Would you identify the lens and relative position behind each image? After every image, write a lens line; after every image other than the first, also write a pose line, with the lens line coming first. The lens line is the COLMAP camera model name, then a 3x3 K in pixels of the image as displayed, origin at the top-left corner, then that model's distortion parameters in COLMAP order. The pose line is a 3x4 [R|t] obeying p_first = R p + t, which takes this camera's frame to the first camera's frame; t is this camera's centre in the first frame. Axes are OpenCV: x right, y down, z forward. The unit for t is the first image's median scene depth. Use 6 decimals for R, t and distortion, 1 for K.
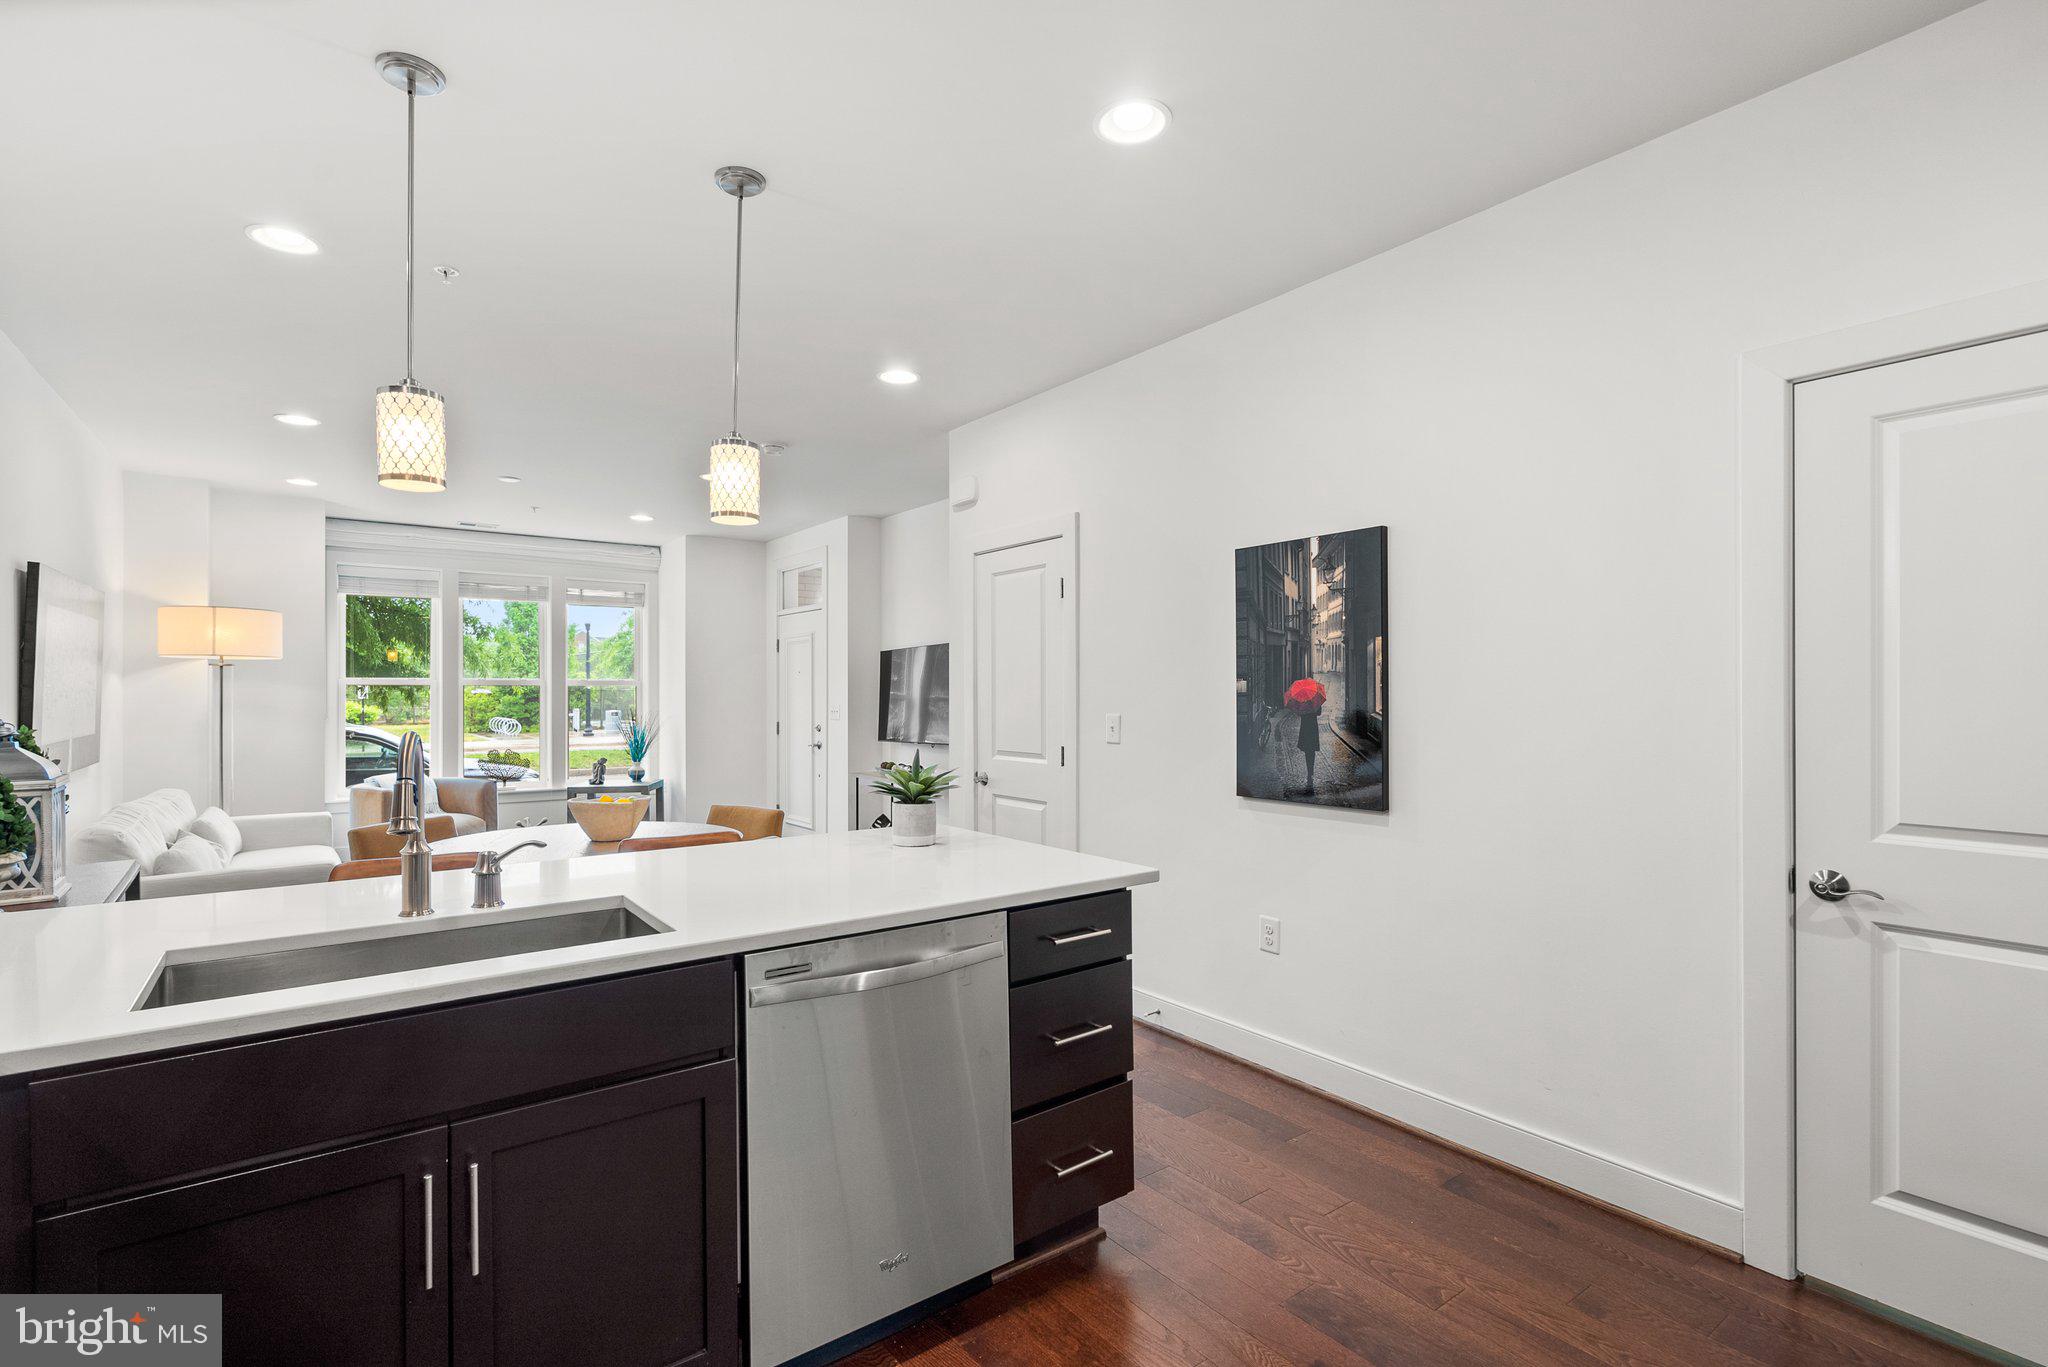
lens RADIAL K [[951.0, 0, 1017.1], [0, 951.0, 693.1], [0, 0, 1]] dist [0.005977, 0.002271]
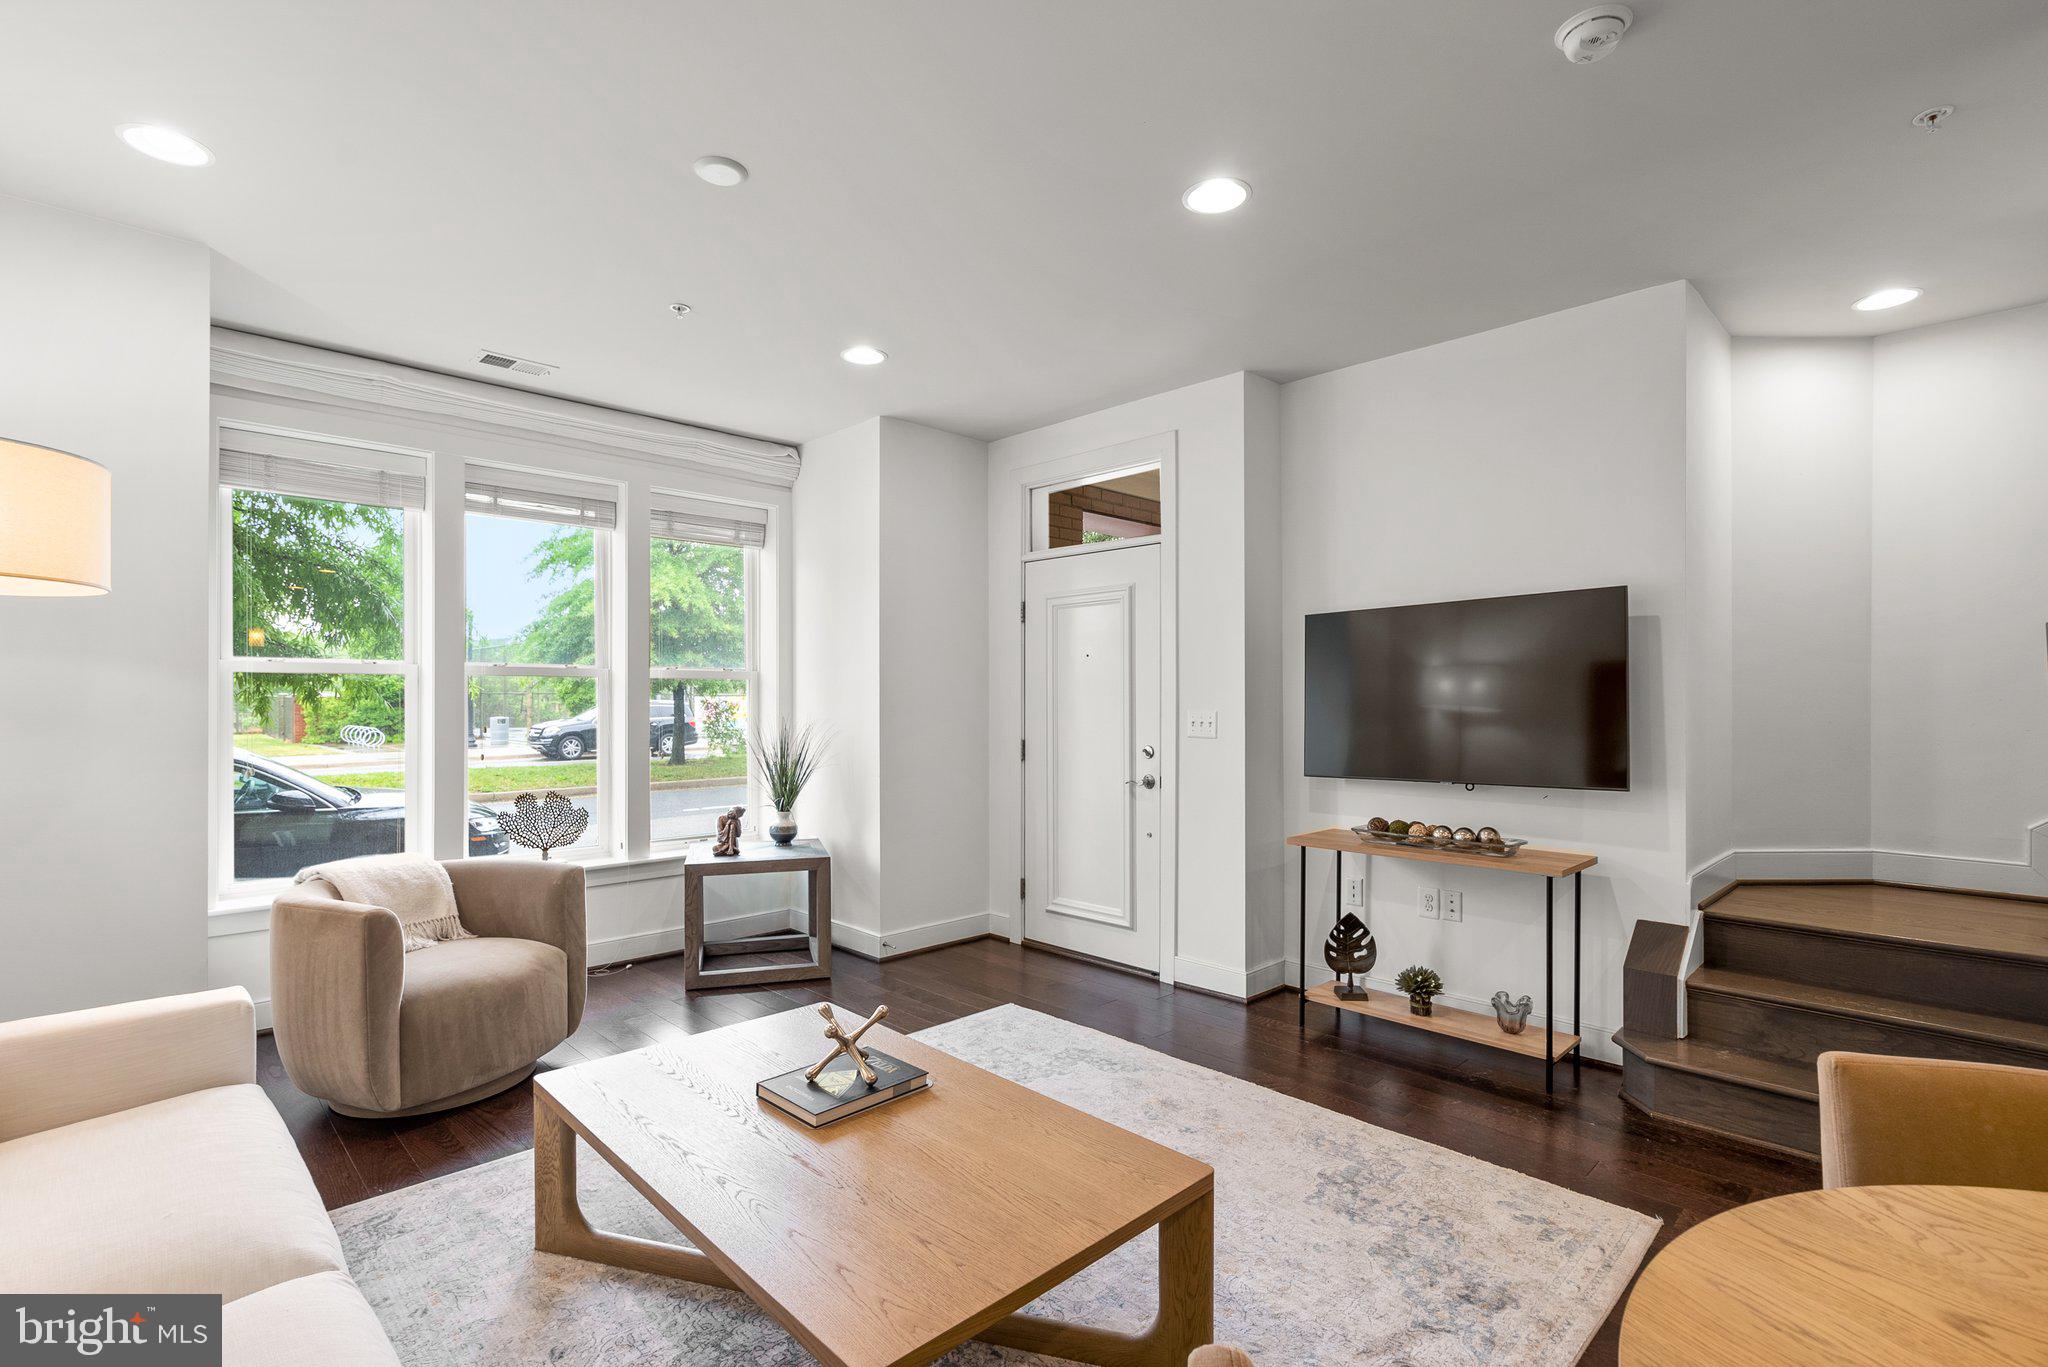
lens RADIAL K [[951.0, 0, 1025.3], [0, 951.0, 684.1], [0, 0, 1]] dist [0.005977, 0.002271]
pose [[0.990920, 0.004406, 0.134379, -0.333187], [-0.002317, 0.999874, -0.015697, 0.004786], [-0.134431, 0.015243, 0.990806, 0.416695]]
